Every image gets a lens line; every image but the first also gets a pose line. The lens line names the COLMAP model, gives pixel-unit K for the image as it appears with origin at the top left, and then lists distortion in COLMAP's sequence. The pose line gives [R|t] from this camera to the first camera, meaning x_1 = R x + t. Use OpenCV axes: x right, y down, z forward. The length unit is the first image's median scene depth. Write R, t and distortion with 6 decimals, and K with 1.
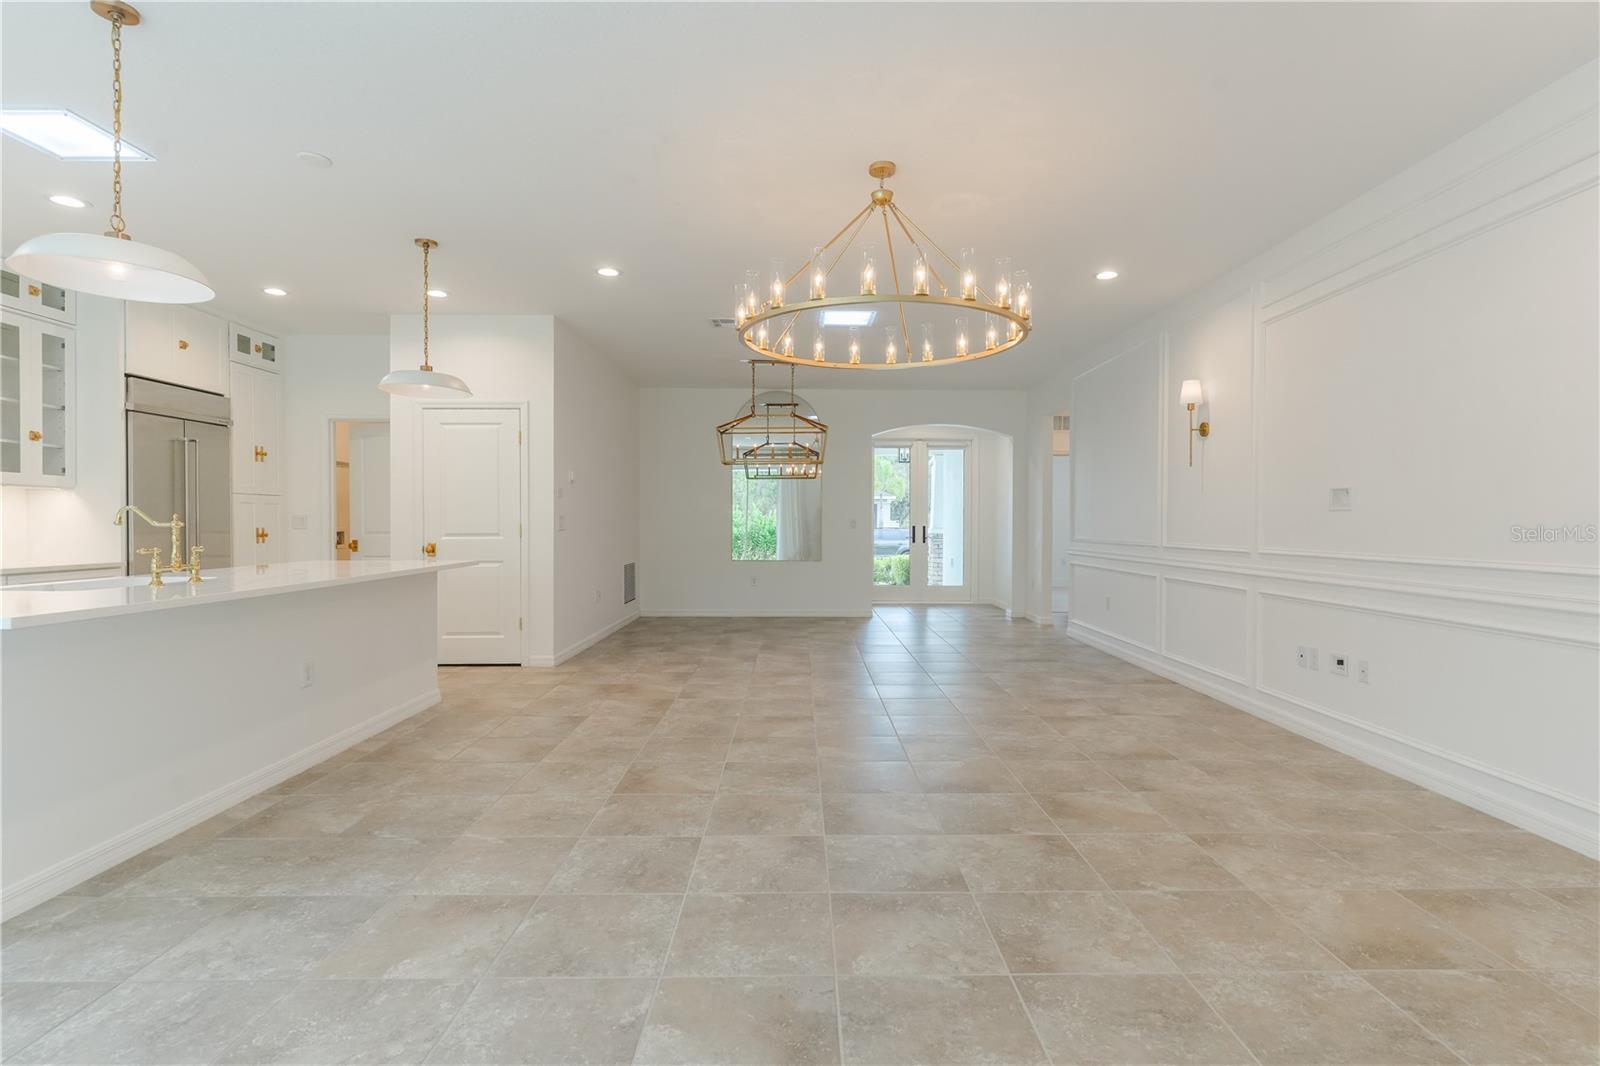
lens RADIAL K [[780.7, 0, 818.7], [0, 780.7, 532.2], [0, 0, 1]] dist [-0.001353, -0.001555]
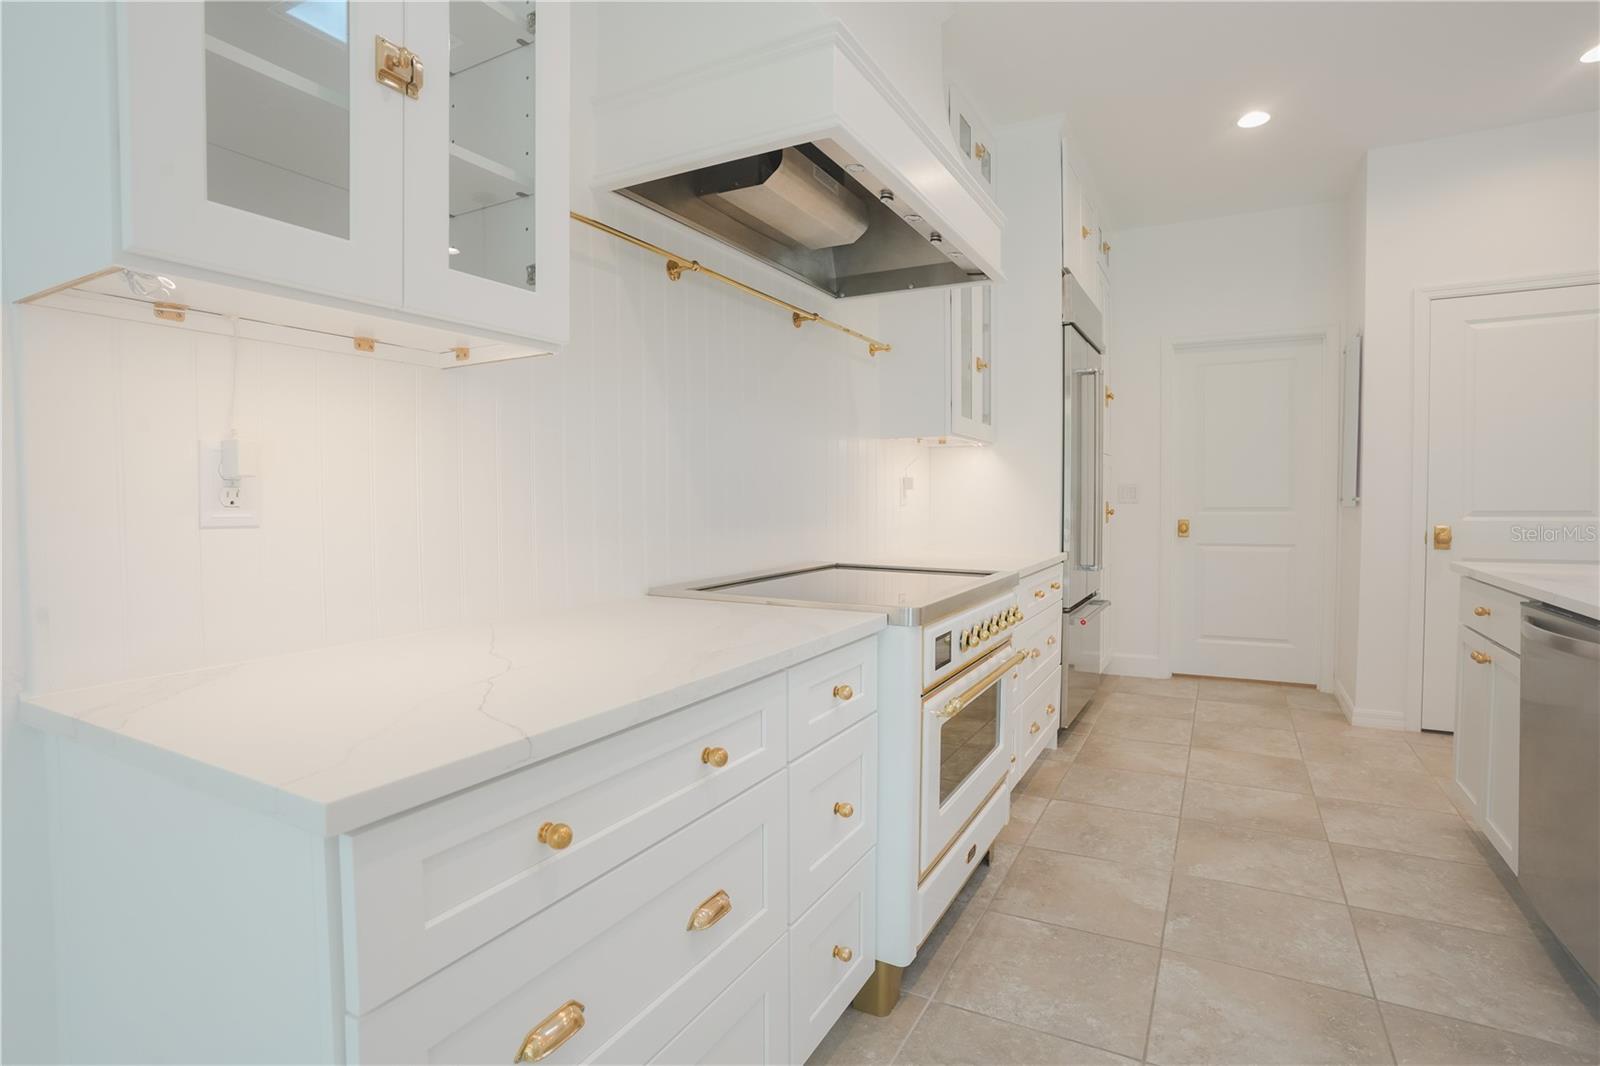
lens RADIAL K [[787.4, 0, 798.5], [0, 787.4, 526.8], [0, 0, 1]] dist [-0.084233, 0.037700]
pose [[0.863032, 0.014855, -0.504932, -0.792869], [-0.001534, 0.999640, 0.026787, -0.001194], [0.505148, -0.022344, 0.862744, 0.331891]]
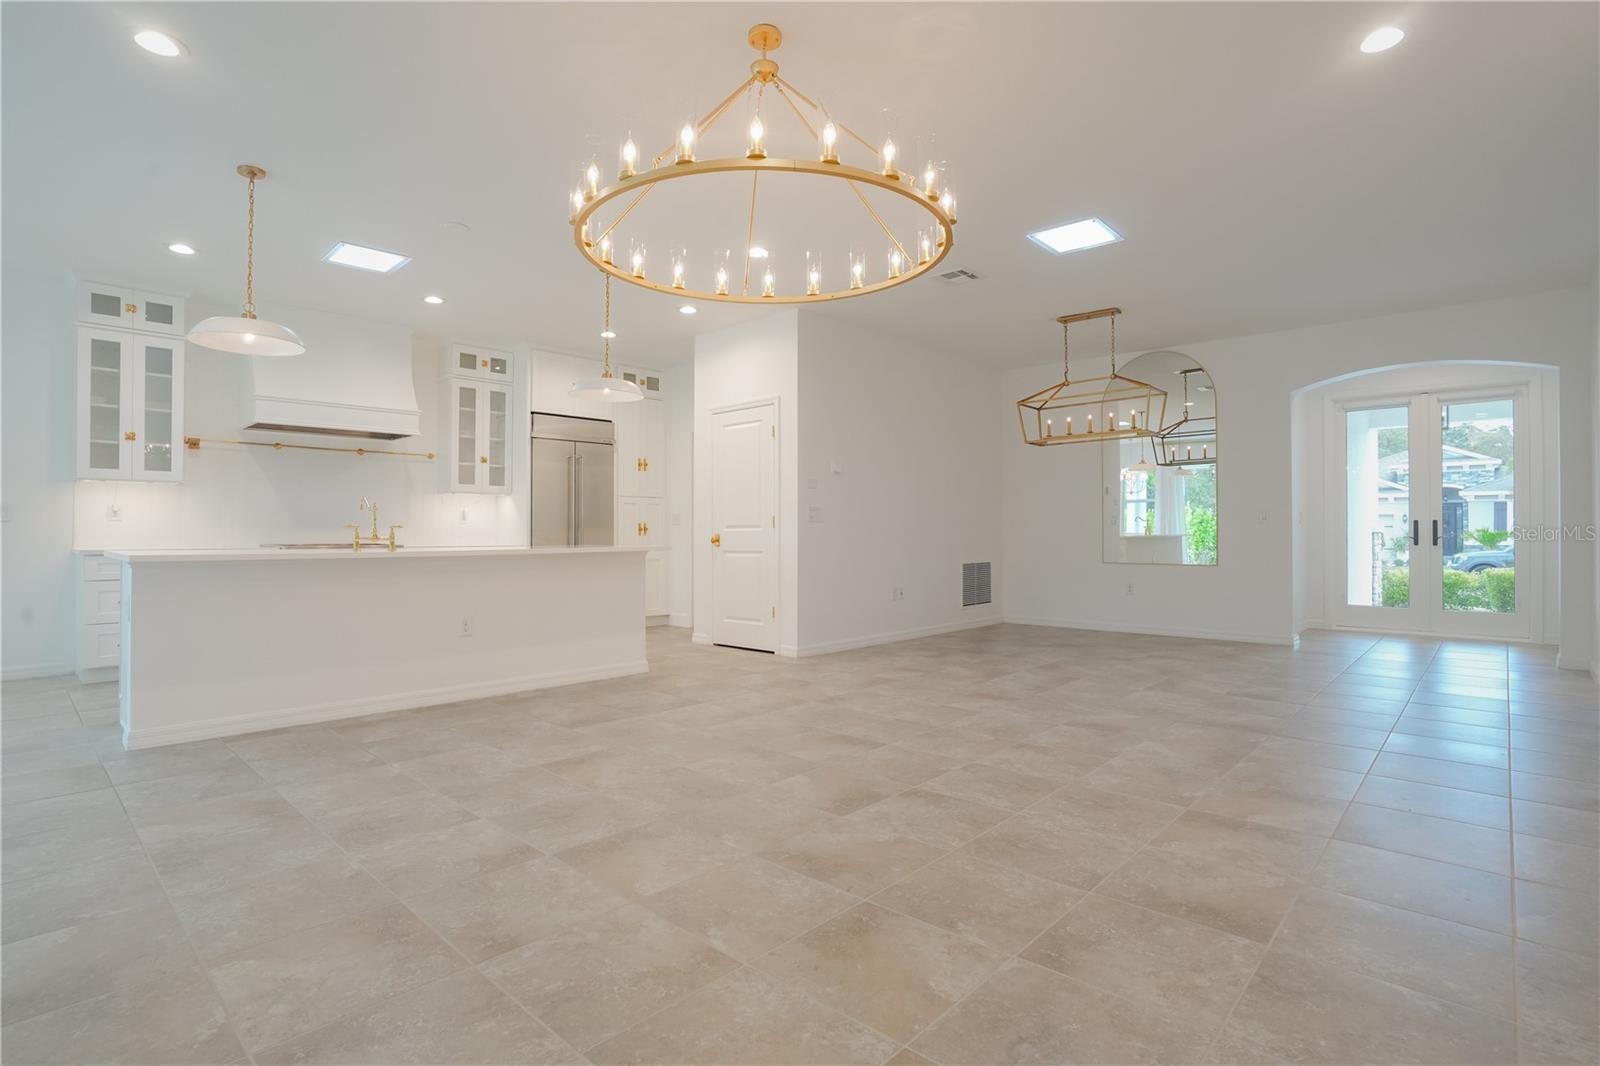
lens RADIAL K [[791.2, 0, 792.6], [0, 791.2, 527.2], [0, 0, 1]] dist [-0.083636, 0.037202]
pose [[0.712901, -0.008887, -0.701209, 0.463050], [-0.005341, 0.999822, -0.018101, 0.029546], [0.701245, 0.016649, 0.712726, 0.346087]]
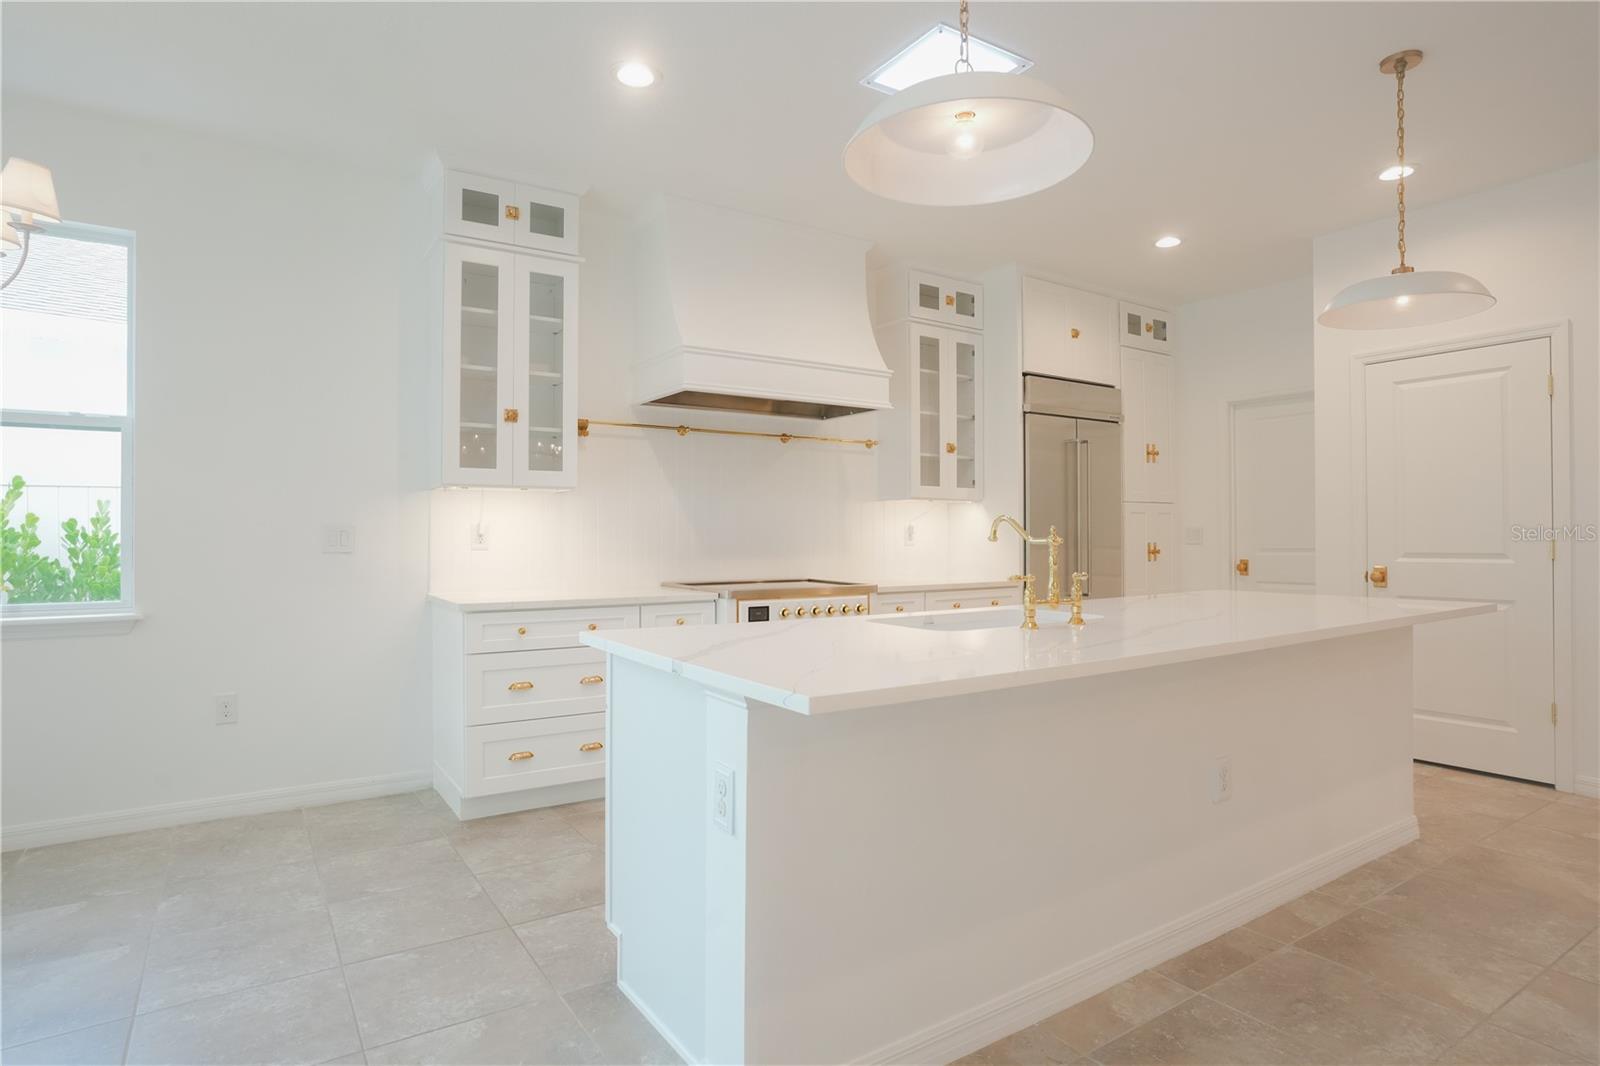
lens RADIAL K [[865.3, 0, 792.0], [0, 865.3, 528.8], [0, 0, 1]] dist [-0.064394, 0.038718]
pose [[0.528331, -0.009275, -0.848988, -0.194589], [-0.007593, 0.999849, -0.015648, -0.004312], [0.849004, 0.014713, 0.528181, 0.260332]]
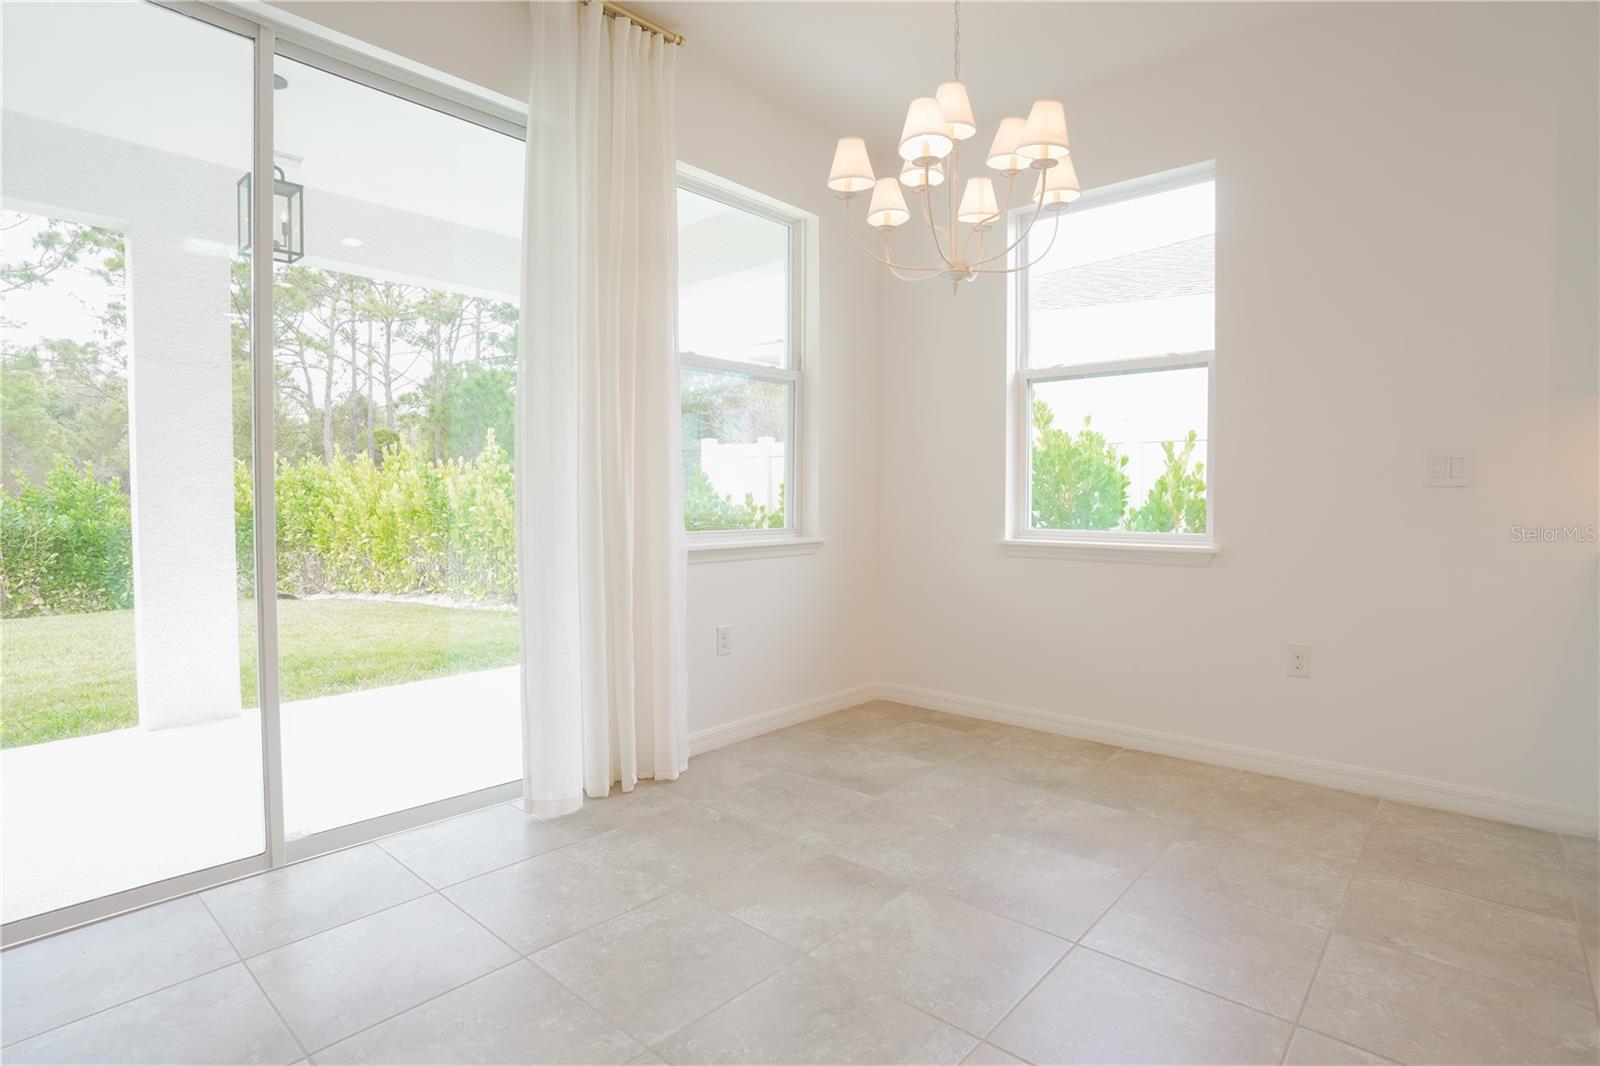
lens RADIAL K [[806.7, 0, 793.2], [0, 806.7, 531.2], [0, 0, 1]] dist [-0.076431, 0.038727]
pose [[-0.686043, 0.026304, -0.727085, -0.360267], [-0.011369, 0.998837, 0.046862, 0.018592], [0.727472, 0.040415, -0.684946, 0.359630]]
